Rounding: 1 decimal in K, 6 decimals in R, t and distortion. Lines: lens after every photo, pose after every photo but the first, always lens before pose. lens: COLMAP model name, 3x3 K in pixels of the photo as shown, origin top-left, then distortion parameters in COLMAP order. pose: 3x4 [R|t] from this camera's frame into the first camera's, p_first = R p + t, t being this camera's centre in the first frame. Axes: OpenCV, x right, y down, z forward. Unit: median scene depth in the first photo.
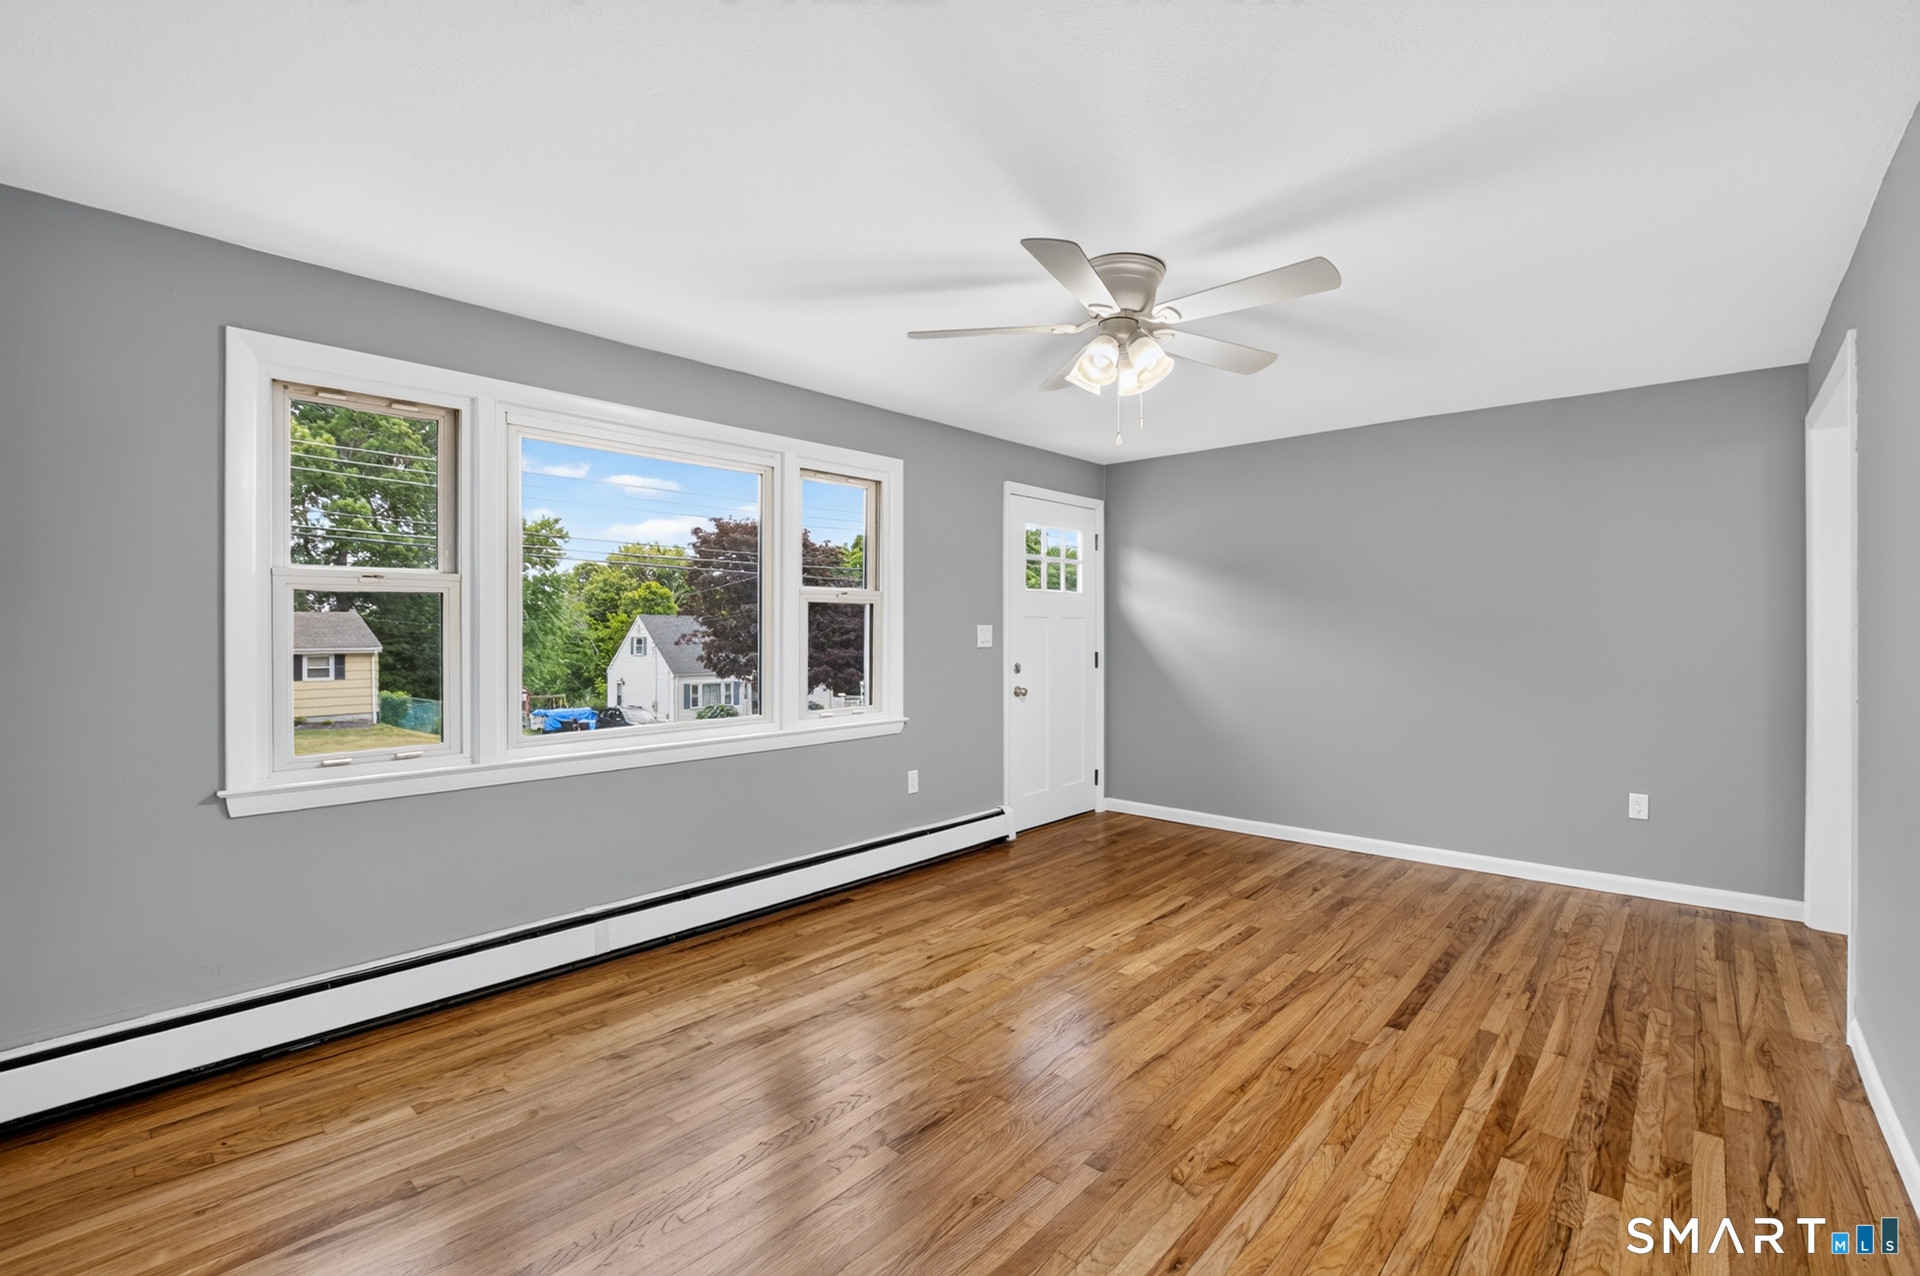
lens RADIAL K [[839.7, 0, 933.1], [0, 839.7, 641.2], [0, 0, 1]] dist [-0.025946, -0.000474]
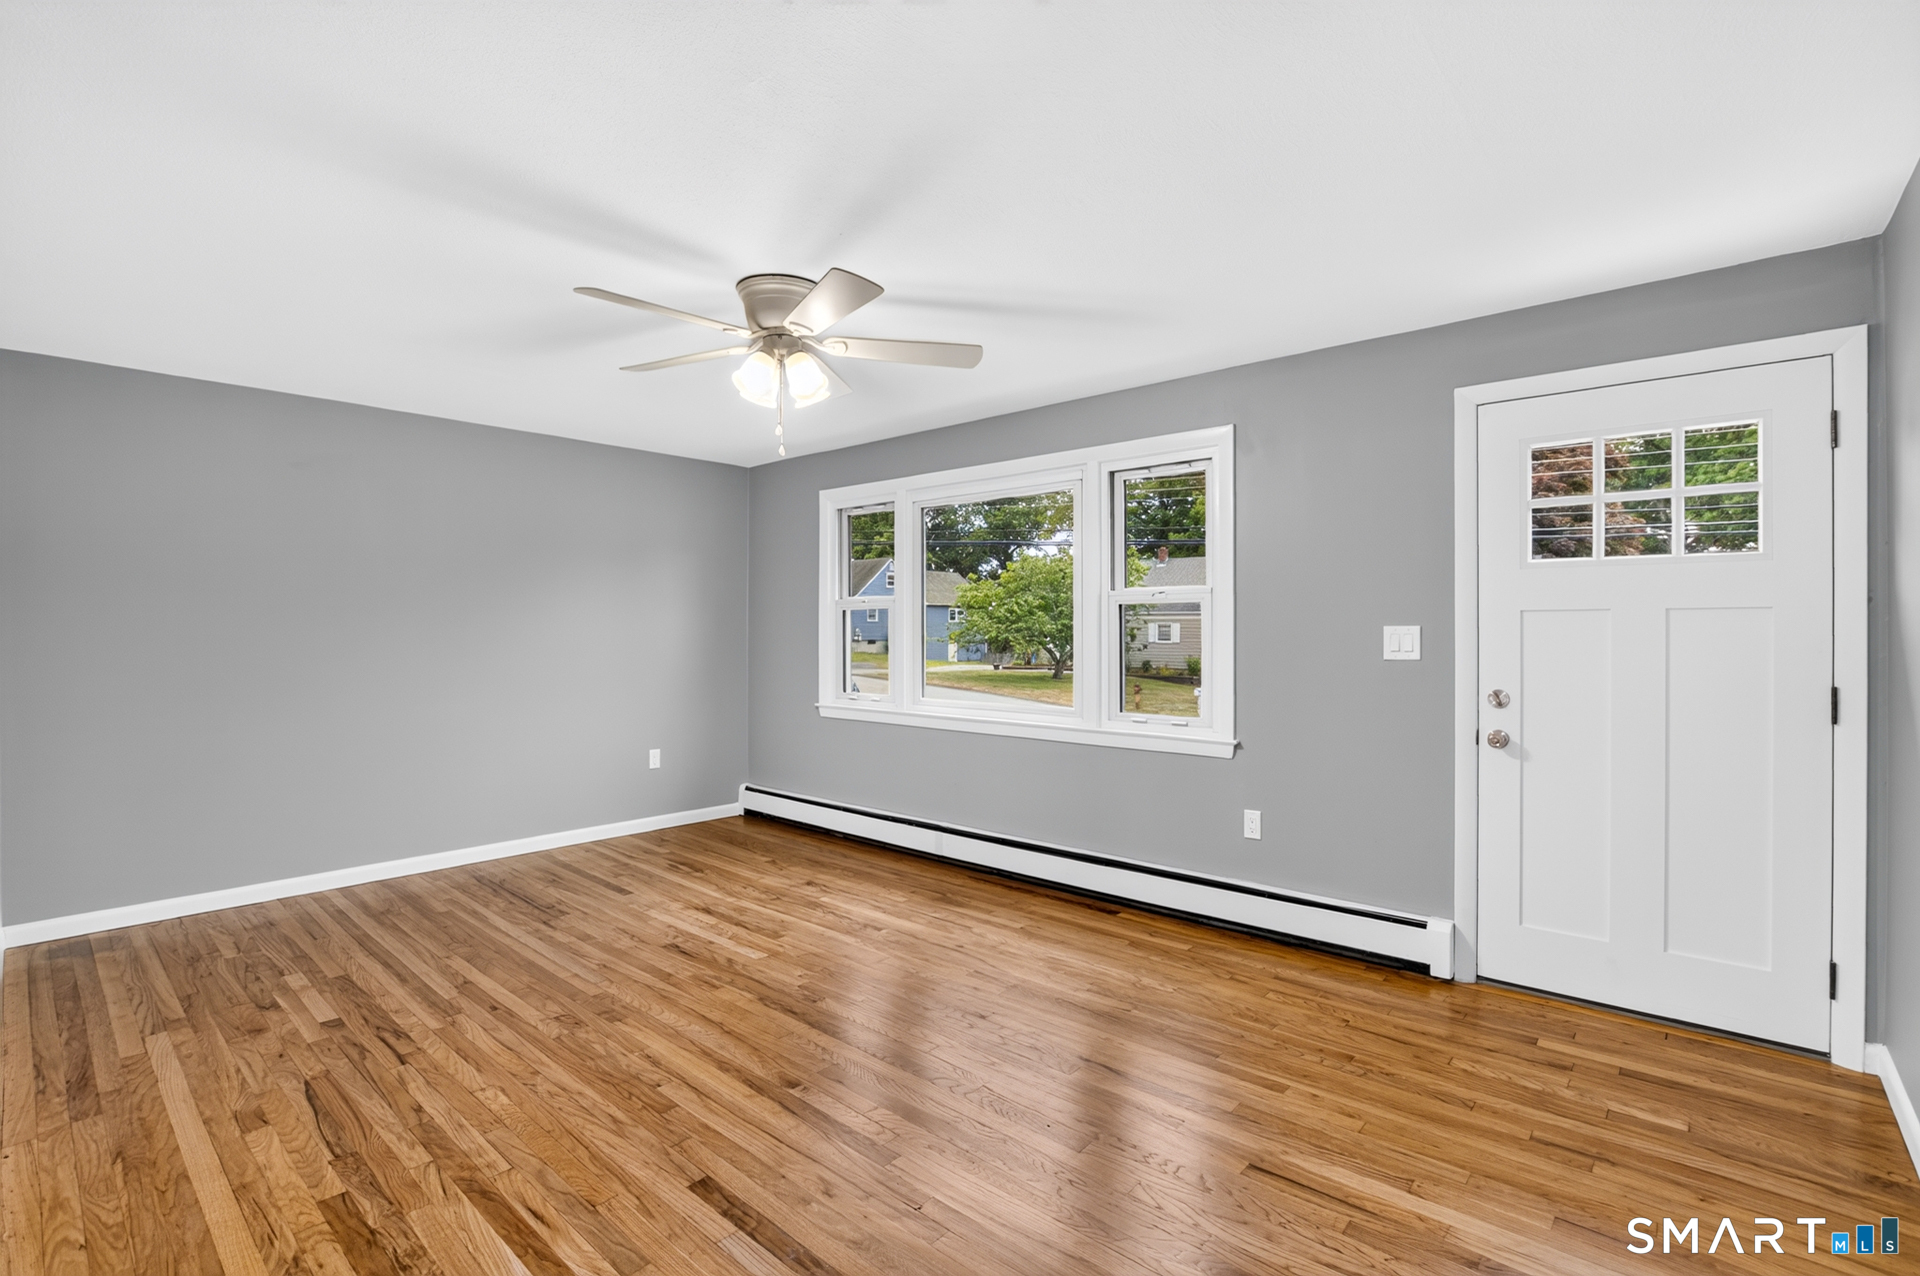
lens RADIAL K [[839.7, 0, 976.5], [0, 839.7, 635.4], [0, 0, 1]] dist [-0.025946, -0.000474]
pose [[0.052458, 0.008219, -0.998589, 1.250555], [-0.013465, 0.999881, 0.007523, -0.021554], [0.998532, 0.013051, 0.052563, 1.160209]]
